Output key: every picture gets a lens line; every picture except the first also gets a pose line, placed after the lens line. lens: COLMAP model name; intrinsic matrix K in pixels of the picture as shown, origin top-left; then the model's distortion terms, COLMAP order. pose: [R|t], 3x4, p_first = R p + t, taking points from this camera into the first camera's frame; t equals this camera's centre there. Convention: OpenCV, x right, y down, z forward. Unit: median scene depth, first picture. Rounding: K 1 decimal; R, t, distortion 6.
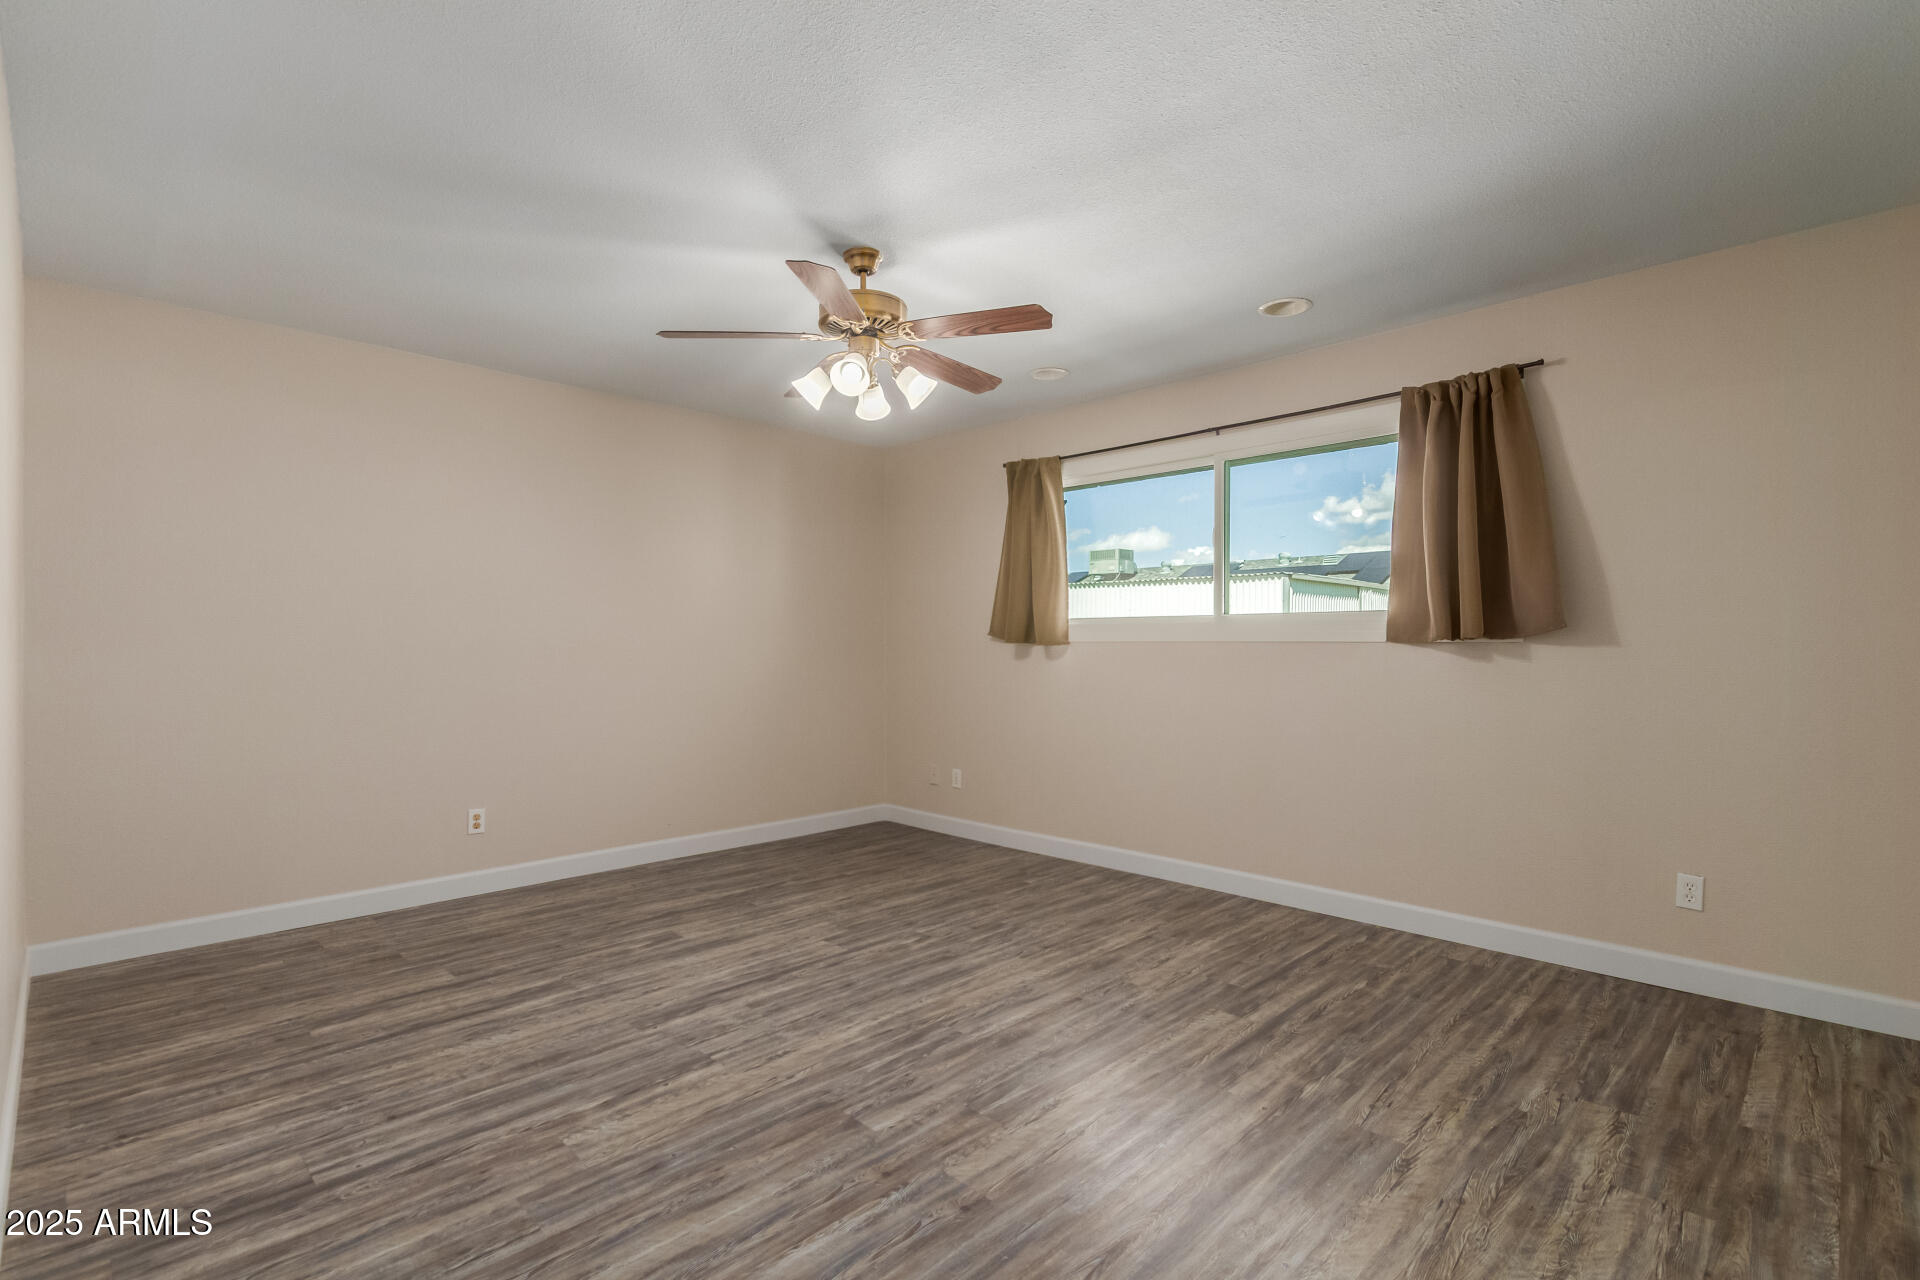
lens RADIAL K [[893.1, 0, 962.4], [0, 893.1, 640.6], [0, 0, 1]] dist [0.000453, 0.000099]
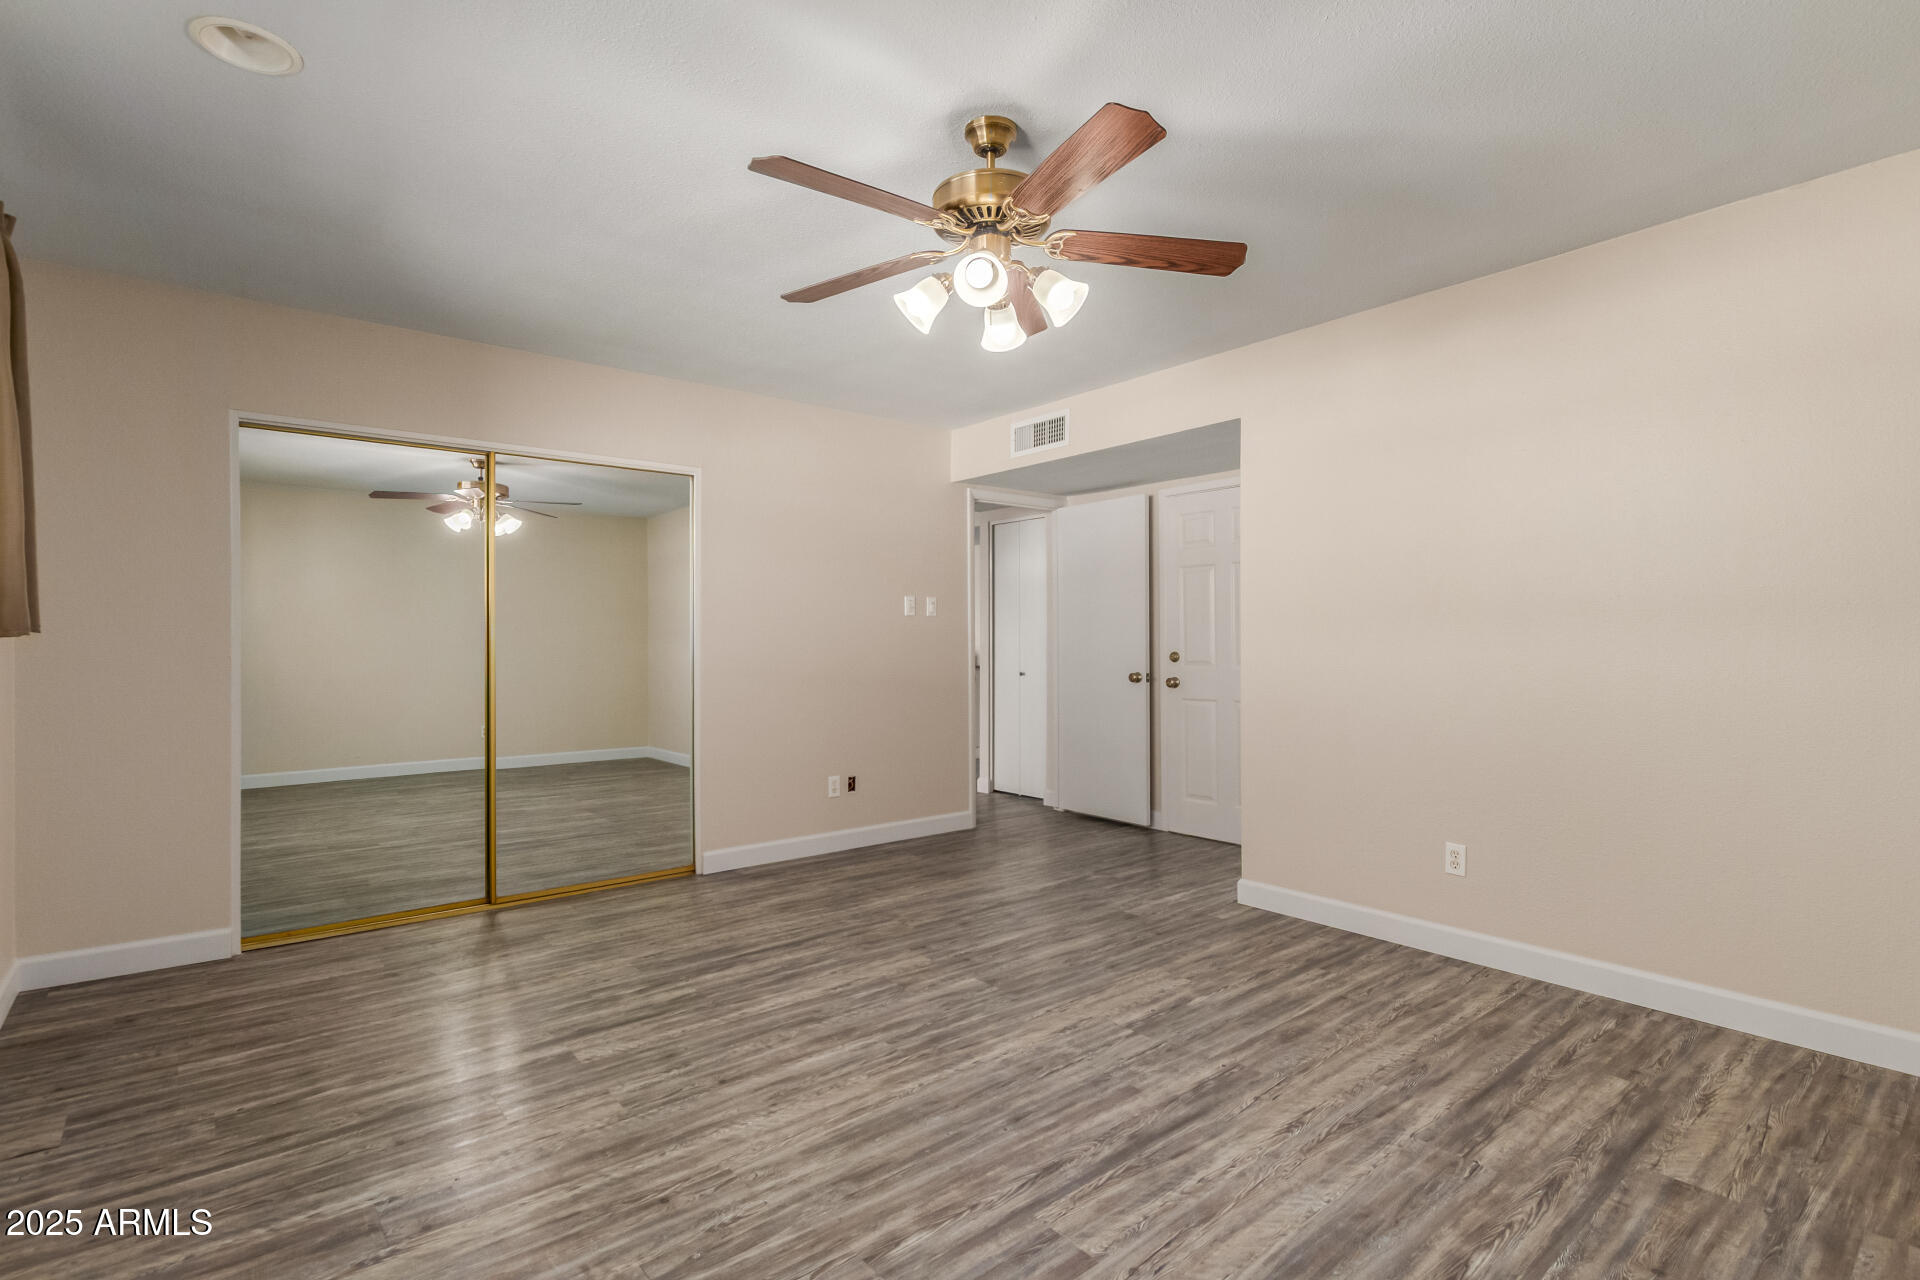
lens RADIAL K [[893.1, 0, 957.1], [0, 893.1, 642.1], [0, 0, 1]] dist [0.000453, 0.000099]
pose [[-0.994654, 0.002416, 0.103238, -0.174581], [0.001613, 0.999968, -0.007856, 0.019134], [-0.103254, -0.007647, -0.994626, 1.932993]]
